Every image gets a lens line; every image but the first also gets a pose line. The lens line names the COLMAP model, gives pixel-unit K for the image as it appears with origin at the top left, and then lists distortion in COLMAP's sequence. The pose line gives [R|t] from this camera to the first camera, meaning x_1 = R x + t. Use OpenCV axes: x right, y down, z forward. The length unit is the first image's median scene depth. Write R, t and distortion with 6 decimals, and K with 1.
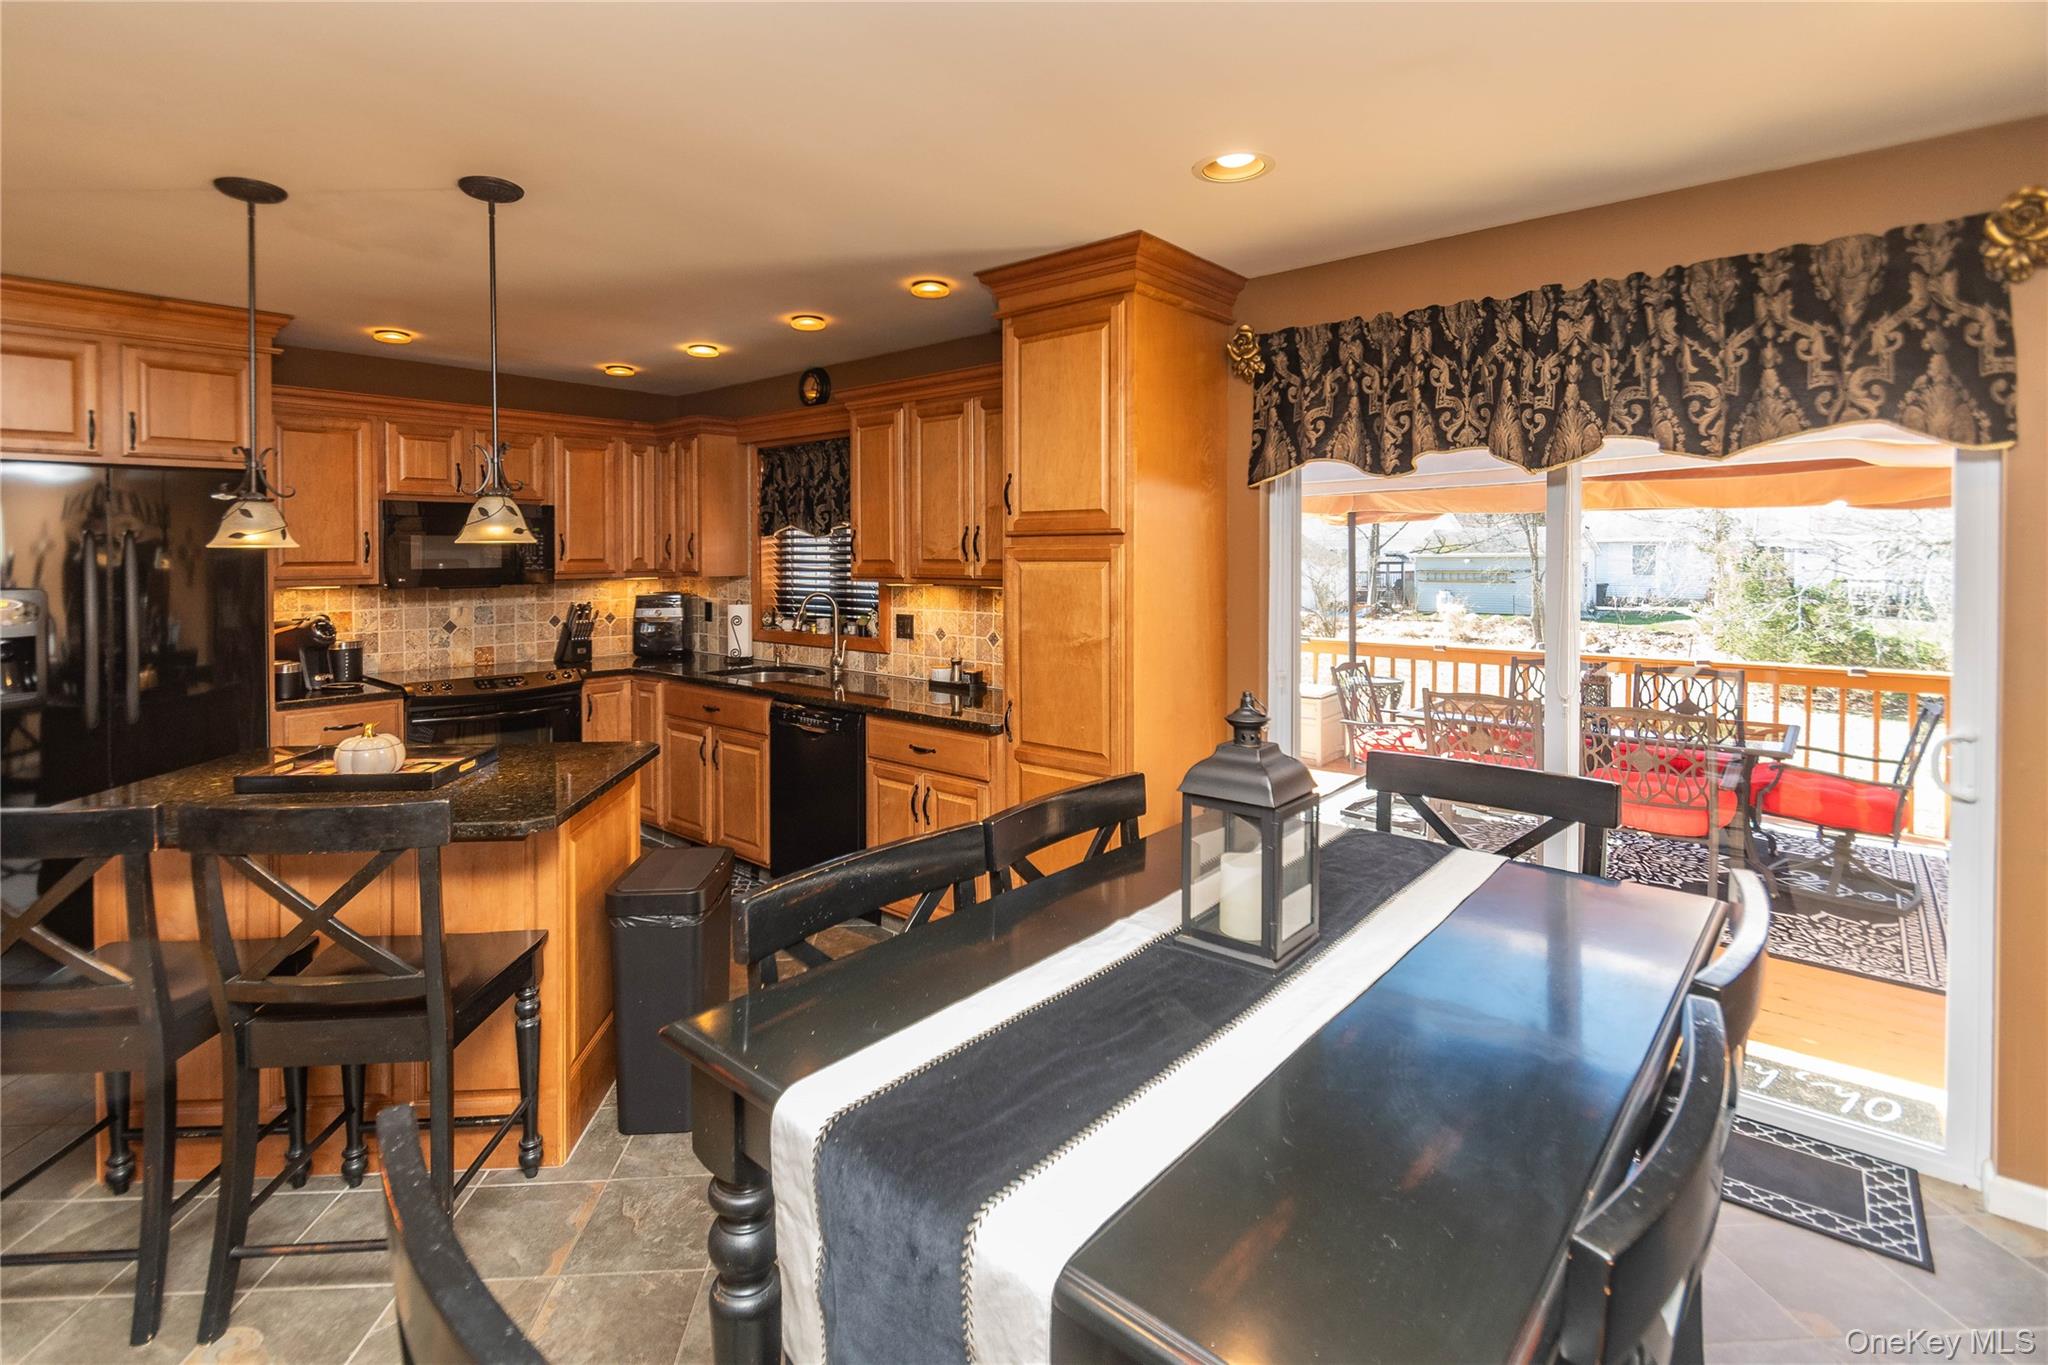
lens RADIAL K [[977.4, 0, 994.7], [0, 977.4, 566.4], [0, 0, 1]] dist [-0.001902, -0.000787]
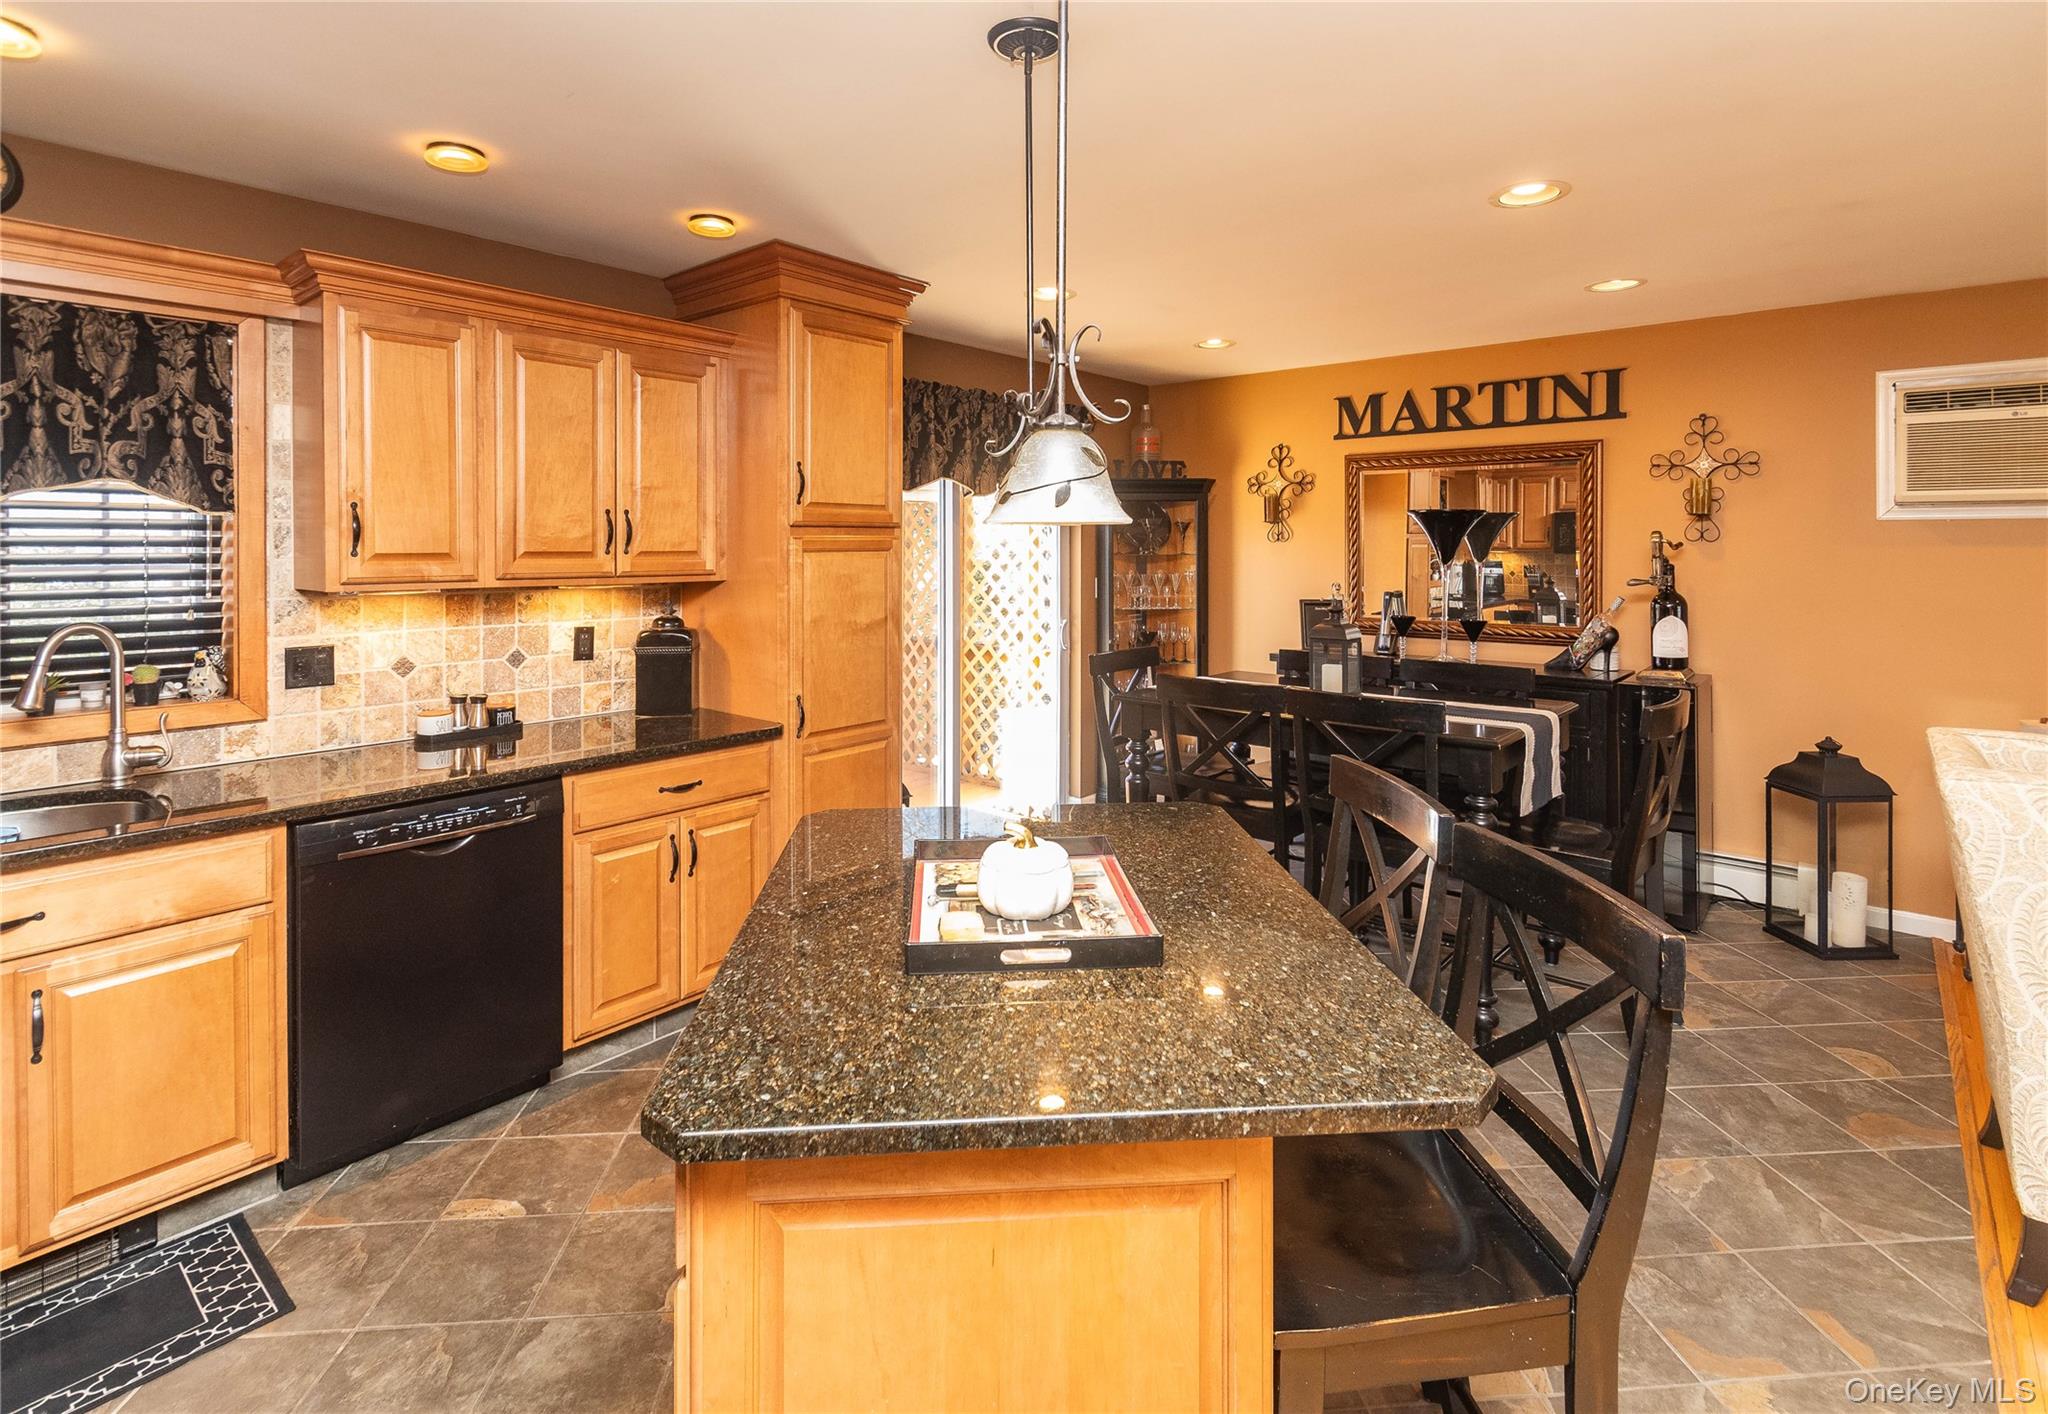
lens RADIAL K [[1030.4, 0, 1013.4], [0, 1030.4, 547.7], [0, 0, 1]] dist [0.018698, -0.010001]
pose [[-0.033454, 0.001890, 0.999438, -1.055401], [0.014566, 0.999893, -0.001403, -0.004665], [-0.999334, 0.014510, -0.033478, 0.853689]]
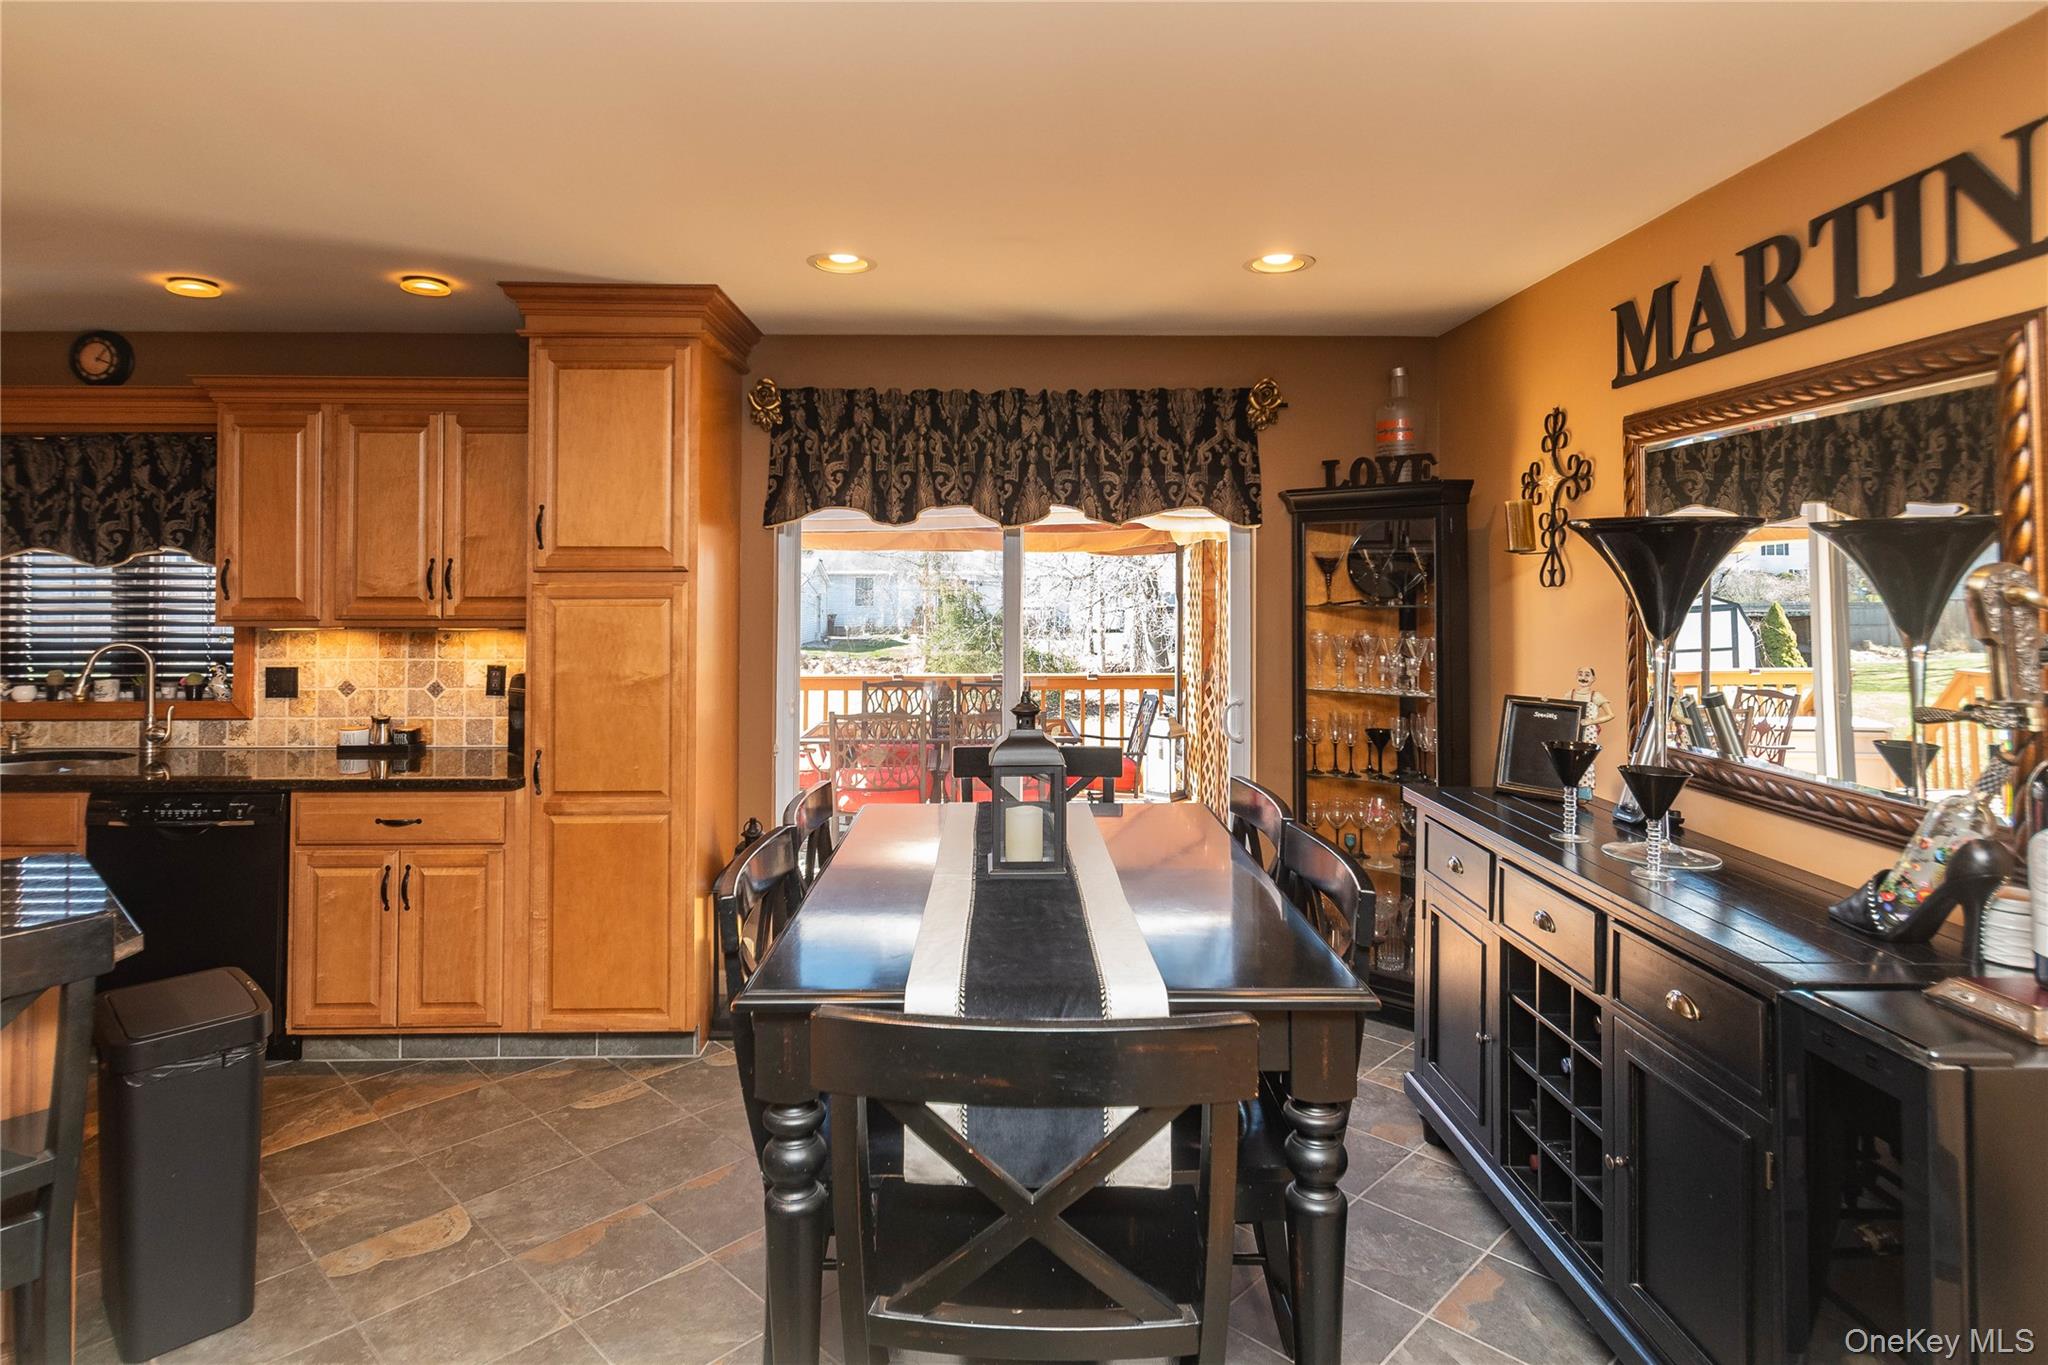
lens RADIAL K [[1113.0, 0, 1028.1], [0, 1113.0, 567.9], [0, 0, 1]] dist [0.005643, -0.000748]
pose [[0.733332, 0.011463, 0.679774, -0.377391], [0.007499, 0.999661, -0.024946, -0.005069], [-0.679830, 0.023391, 0.732997, -0.095807]]
